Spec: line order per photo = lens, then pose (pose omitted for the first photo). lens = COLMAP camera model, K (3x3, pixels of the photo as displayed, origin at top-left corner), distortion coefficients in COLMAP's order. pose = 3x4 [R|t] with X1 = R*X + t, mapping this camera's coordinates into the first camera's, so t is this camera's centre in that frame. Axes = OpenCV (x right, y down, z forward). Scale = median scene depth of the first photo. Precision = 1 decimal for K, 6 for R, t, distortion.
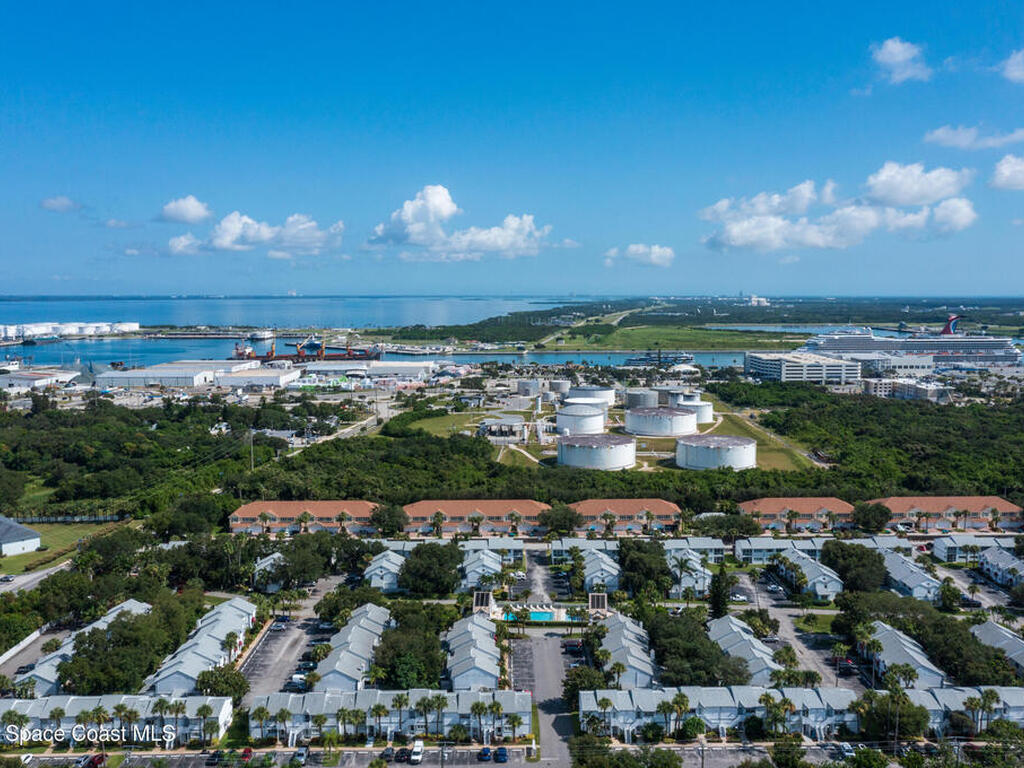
lens RADIAL K [[910.3, 0, 512.0], [0, 910.3, 384.0], [0, 0, 1]] dist [-0.007561, 0.057699]
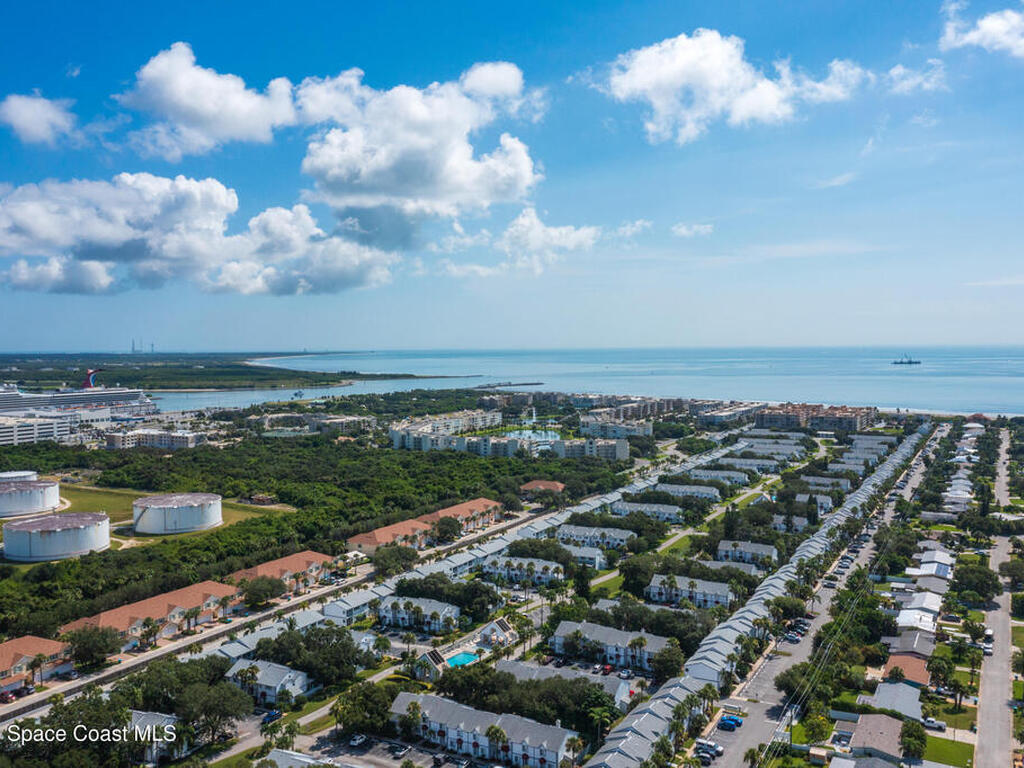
lens RADIAL K [[902.7, 0, 524.1], [0, 902.7, 437.5], [0, 0, 1]] dist [0.003282, 0.015050]
pose [[0.484547, -0.090138, 0.870109, -0.166998], [0.091922, 0.994417, 0.051827, -0.007169], [-0.869922, 0.054869, 0.490127, 0.092540]]
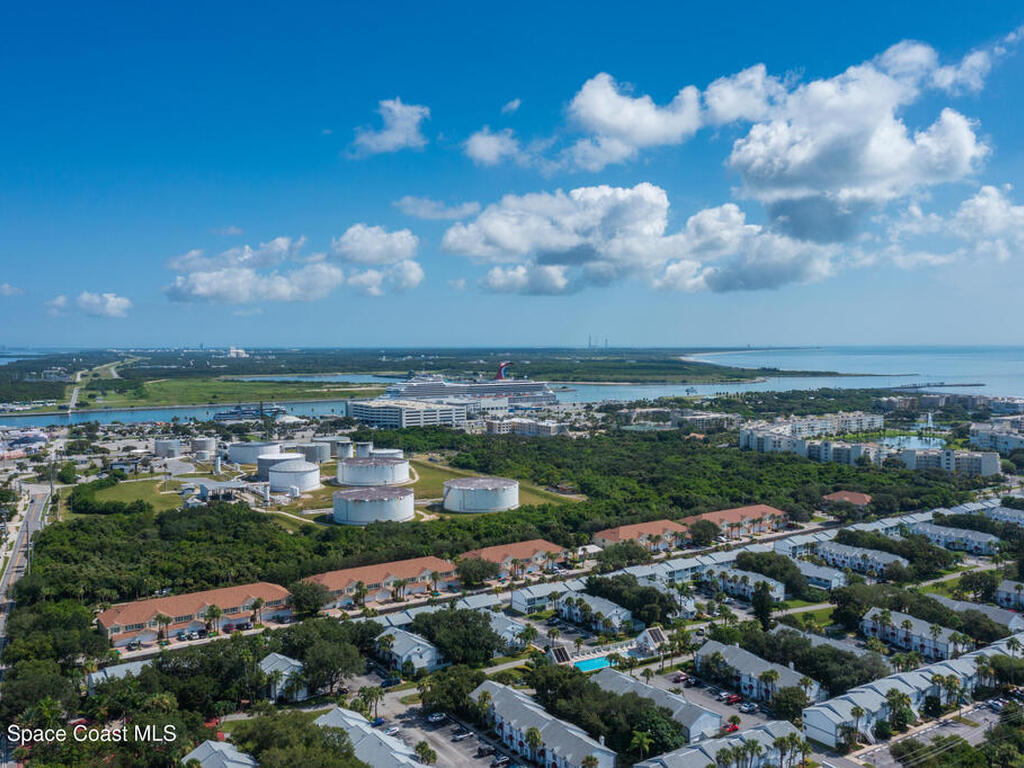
lens RADIAL K [[910.3, 0, 512.0], [0, 910.3, 384.0], [0, 0, 1]] dist [-0.007561, 0.057699]
pose [[0.840649, -0.026930, 0.540911, -0.123654], [0.057494, 0.997557, -0.039689, -0.002767], [-0.538520, 0.064463, 0.840143, 0.042509]]
